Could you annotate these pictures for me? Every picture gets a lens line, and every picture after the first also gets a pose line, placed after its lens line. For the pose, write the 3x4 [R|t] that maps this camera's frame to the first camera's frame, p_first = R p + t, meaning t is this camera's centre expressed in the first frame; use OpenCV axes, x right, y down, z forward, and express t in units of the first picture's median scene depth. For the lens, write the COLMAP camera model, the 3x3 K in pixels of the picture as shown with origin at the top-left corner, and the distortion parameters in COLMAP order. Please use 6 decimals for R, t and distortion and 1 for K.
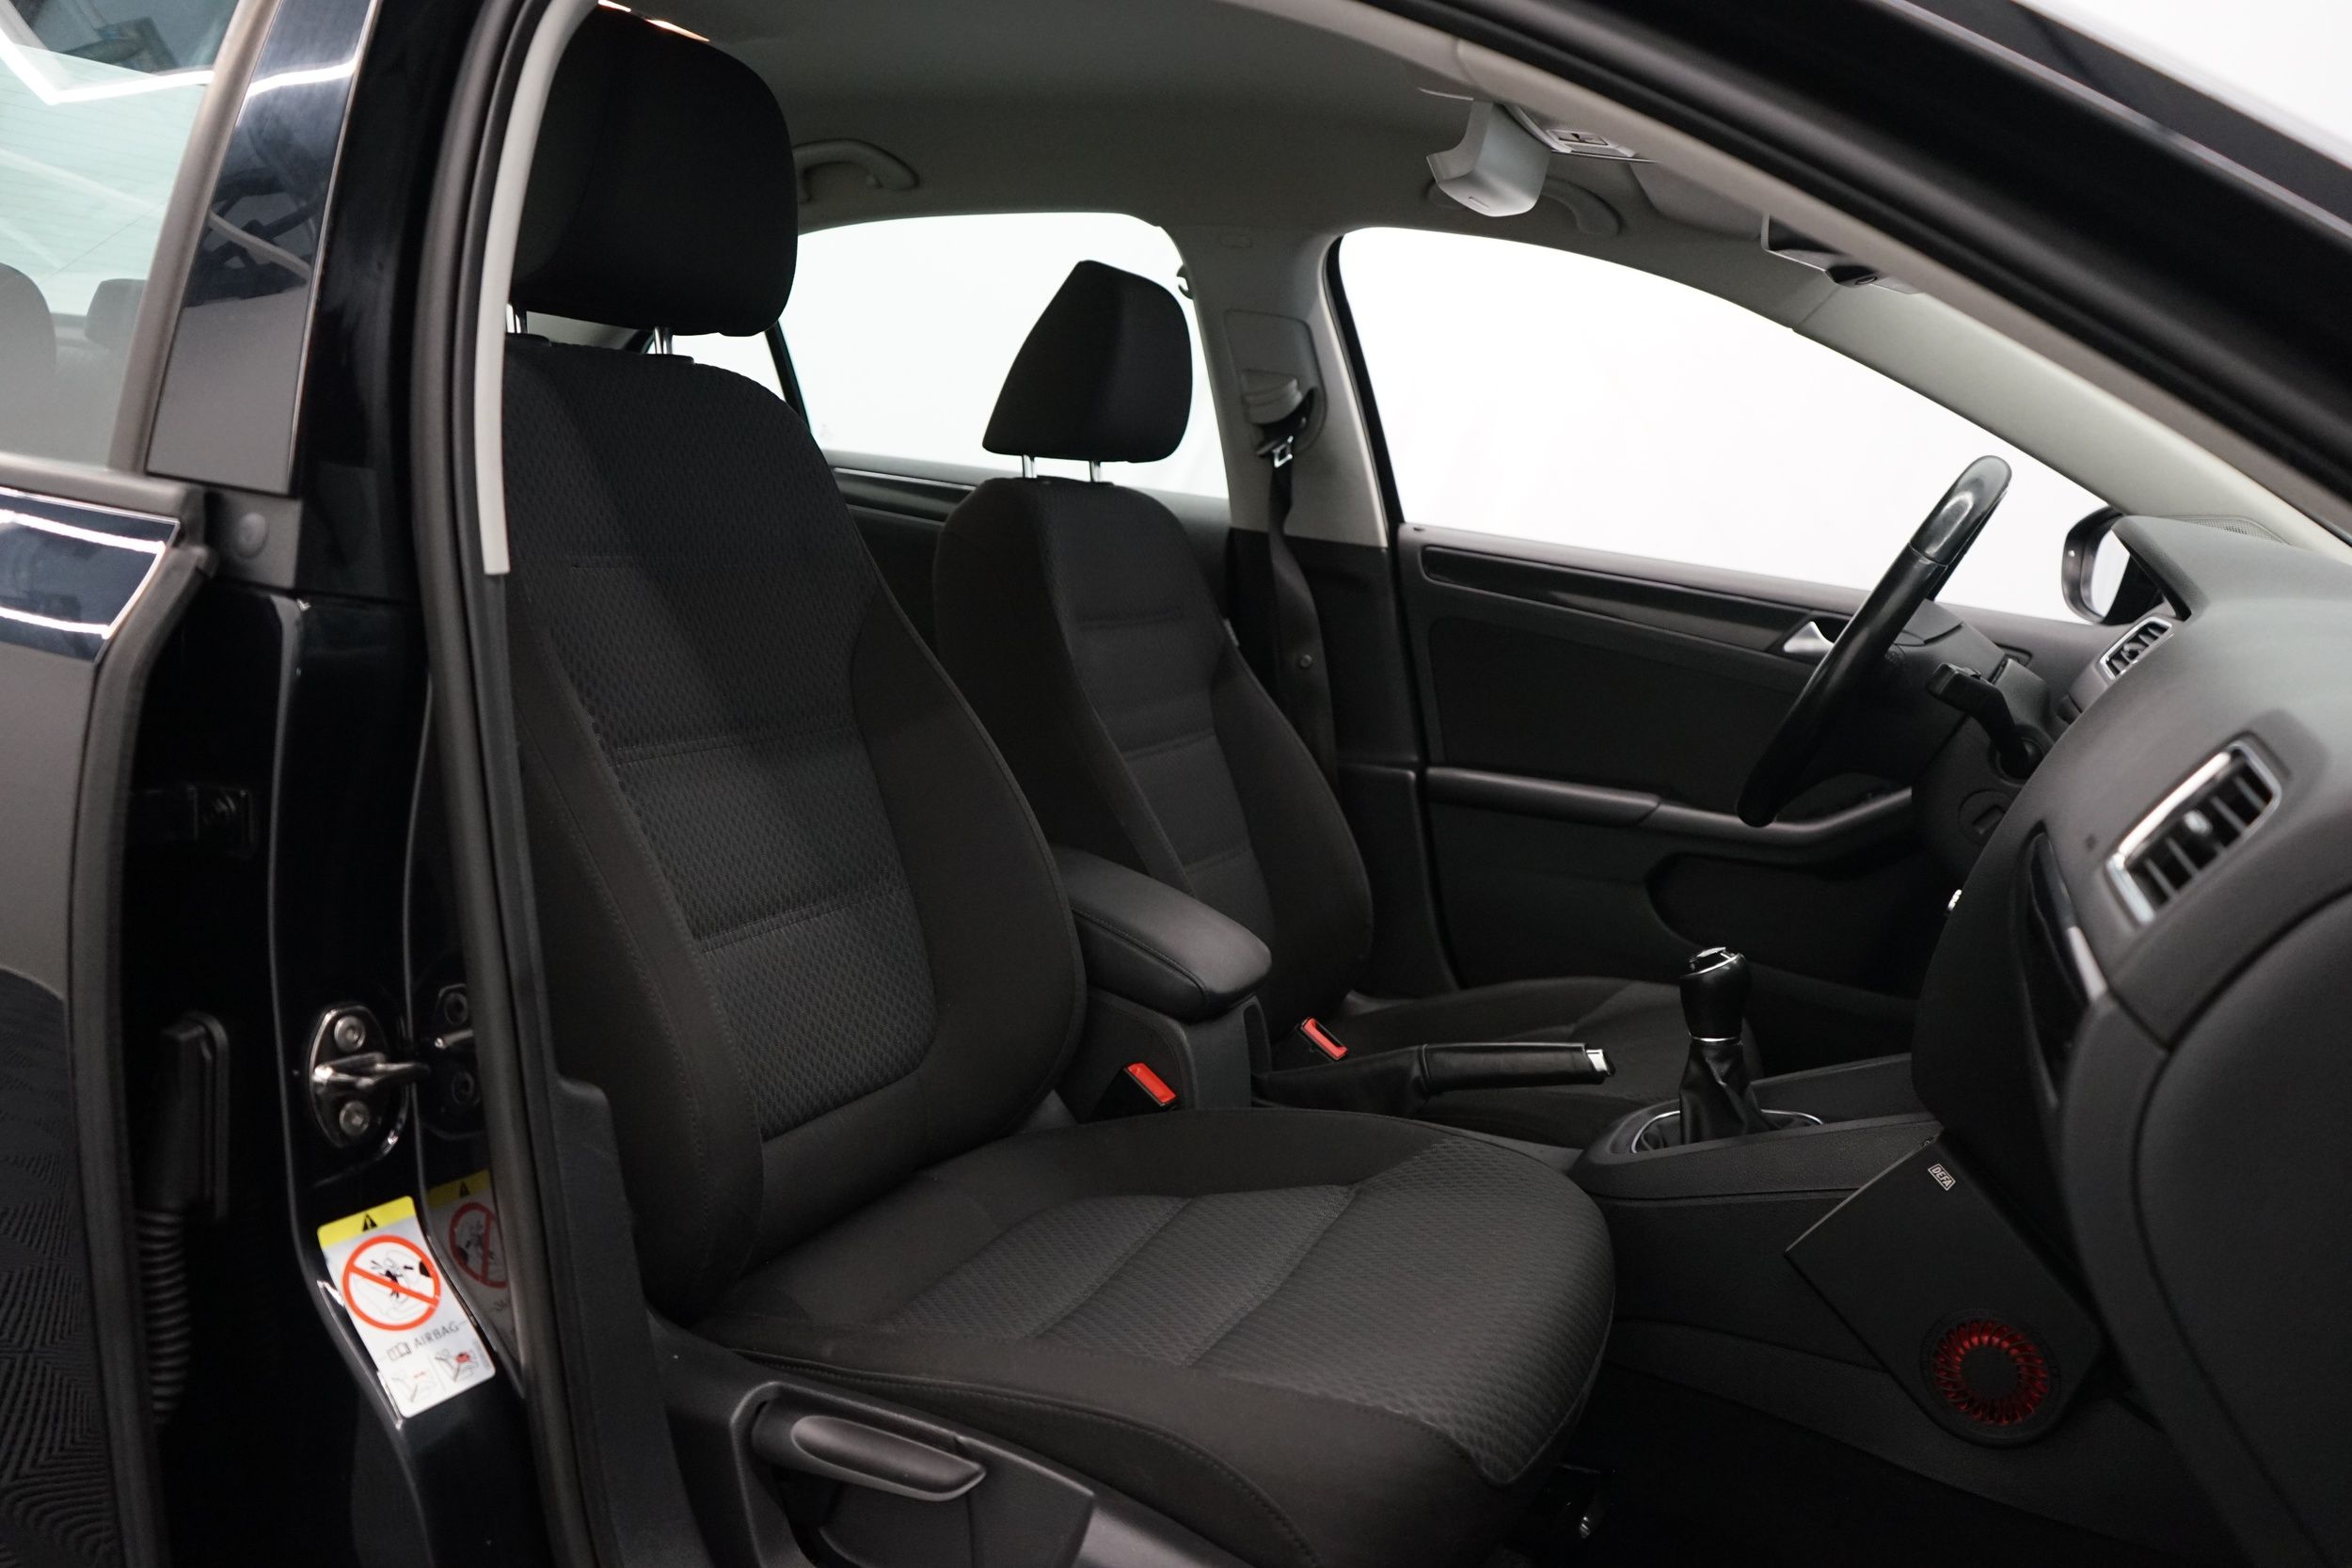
lens RADIAL K [[1898.4, 0, 1176.0], [0, 1898.4, 784.0], [0, 0, 1]] dist [-0.004487, 0.003860]
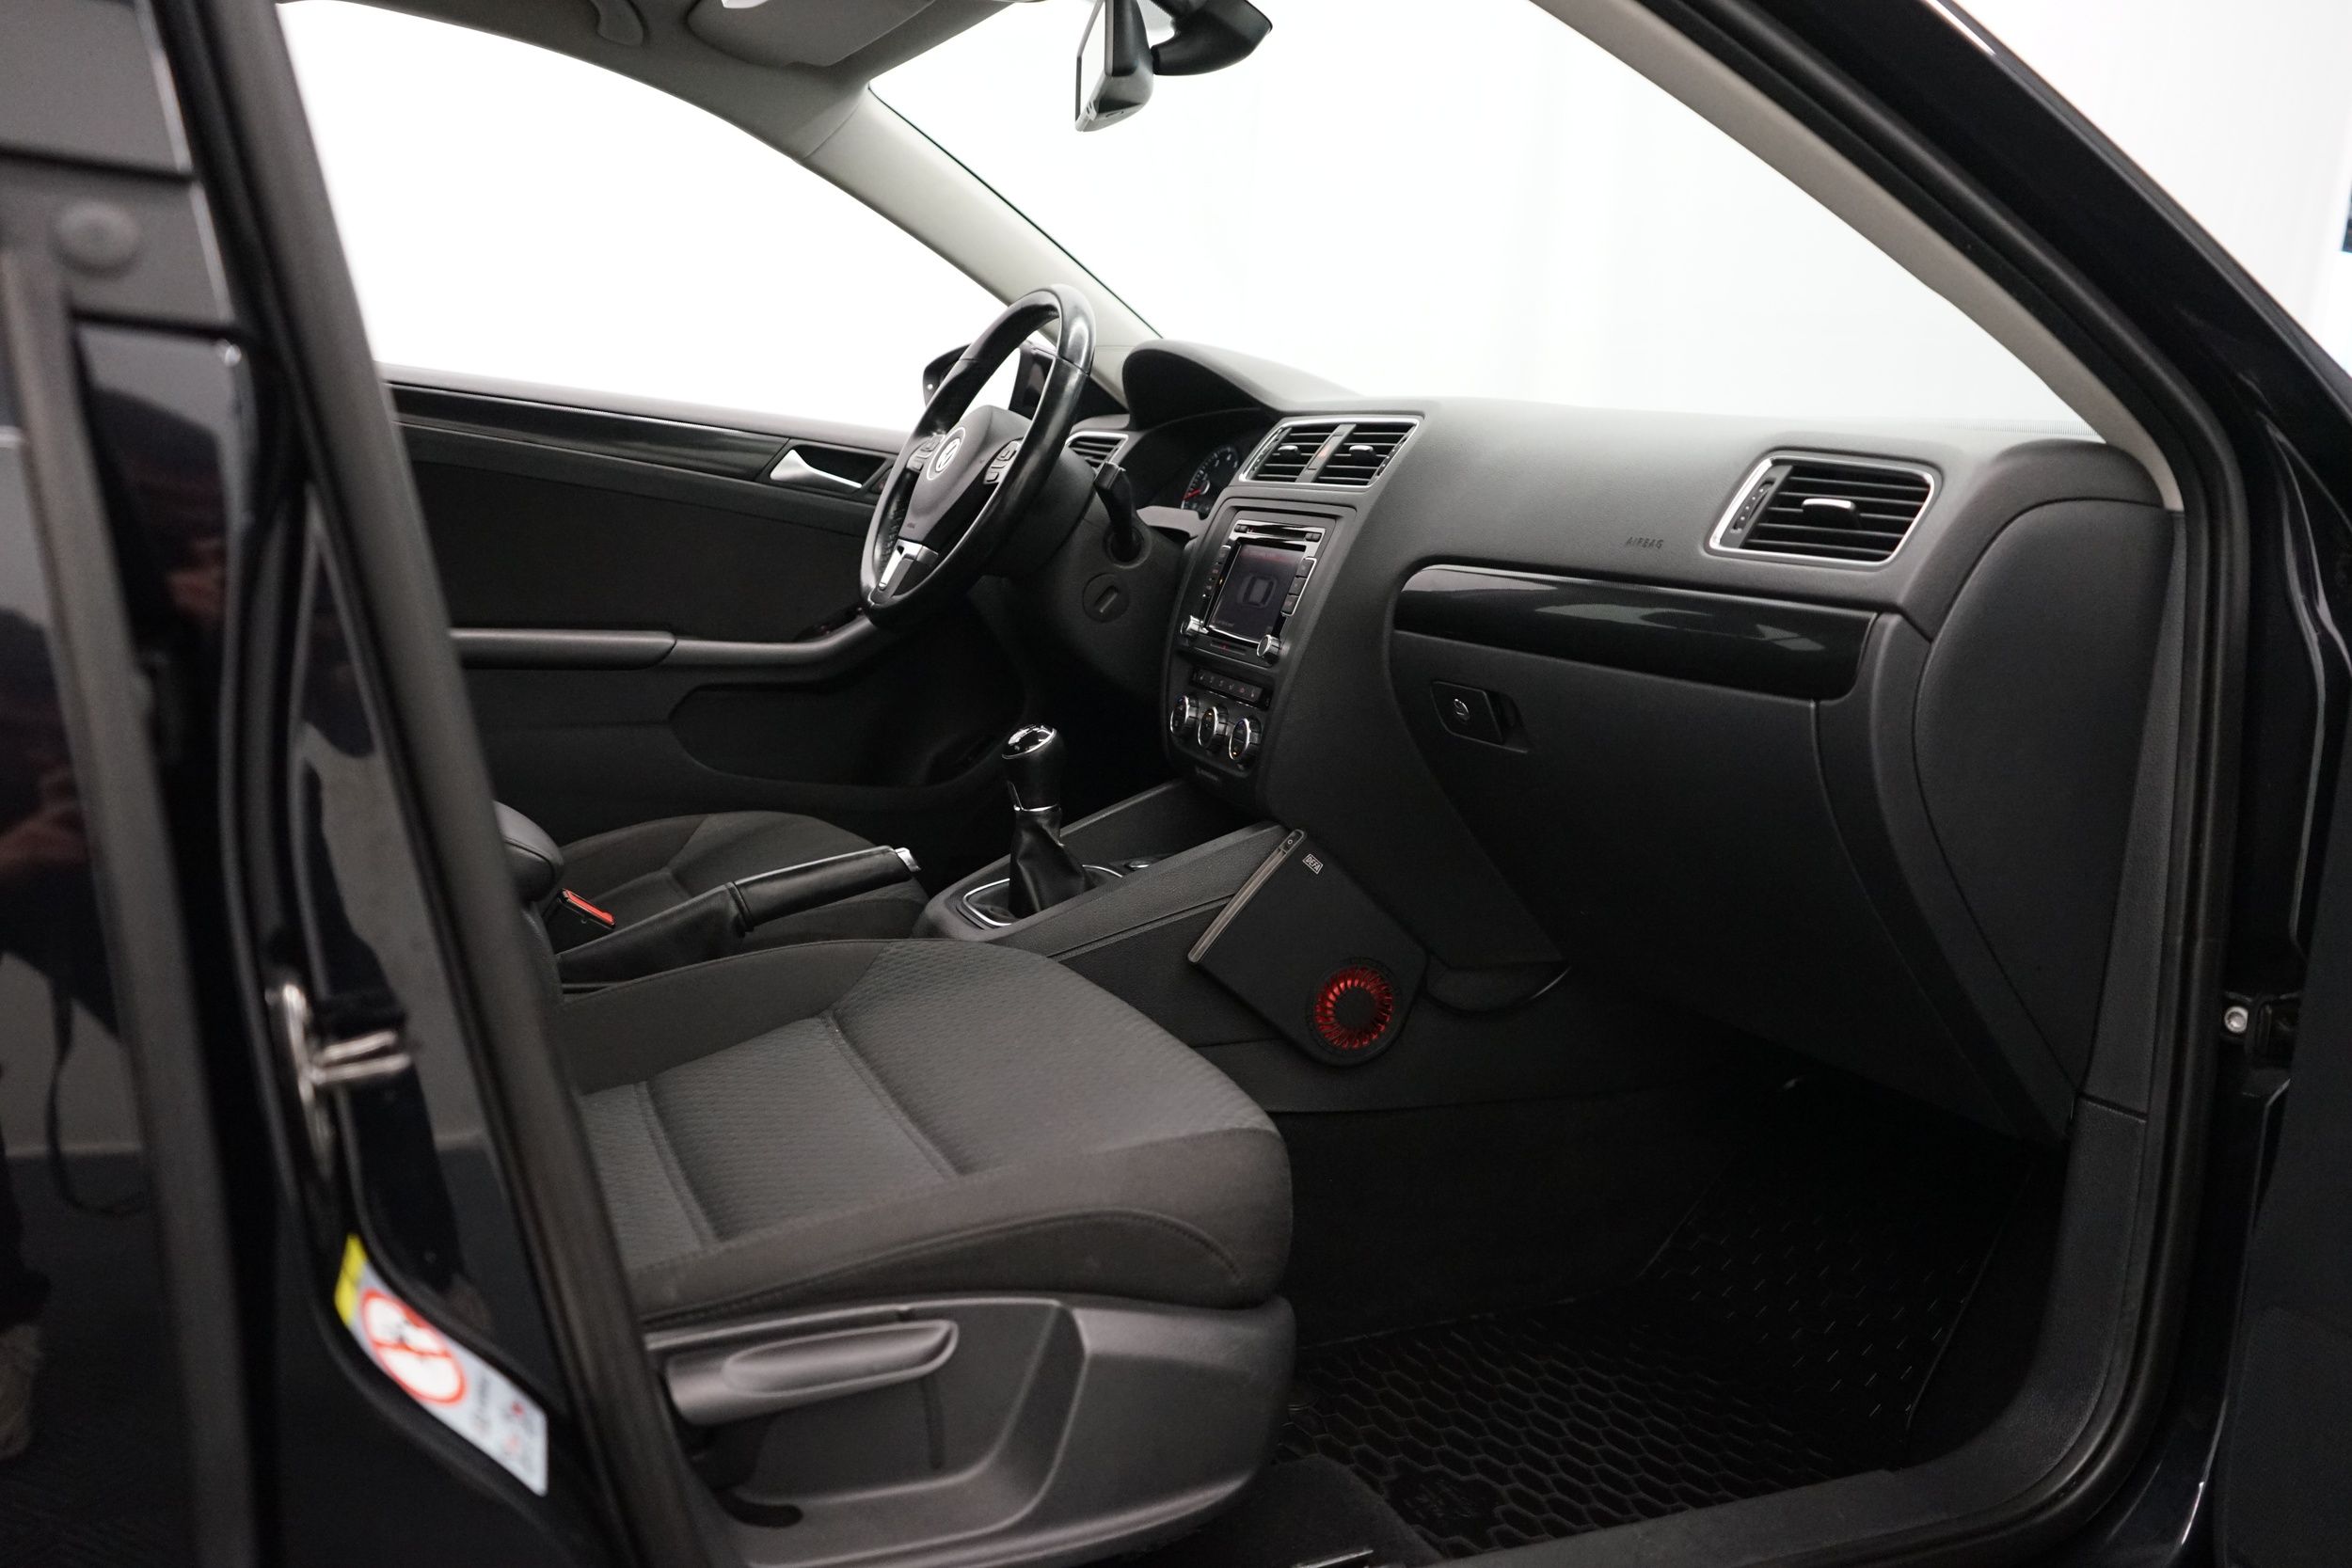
lens RADIAL K [[1898.4, 0, 1176.0], [0, 1898.4, 784.0], [0, 0, 1]] dist [-0.004487, 0.003860]
pose [[0.673761, -0.168108, 0.719574, -0.404802], [0.122221, 0.985719, 0.115845, 0.001973], [-0.728772, 0.009895, 0.684685, 0.168013]]
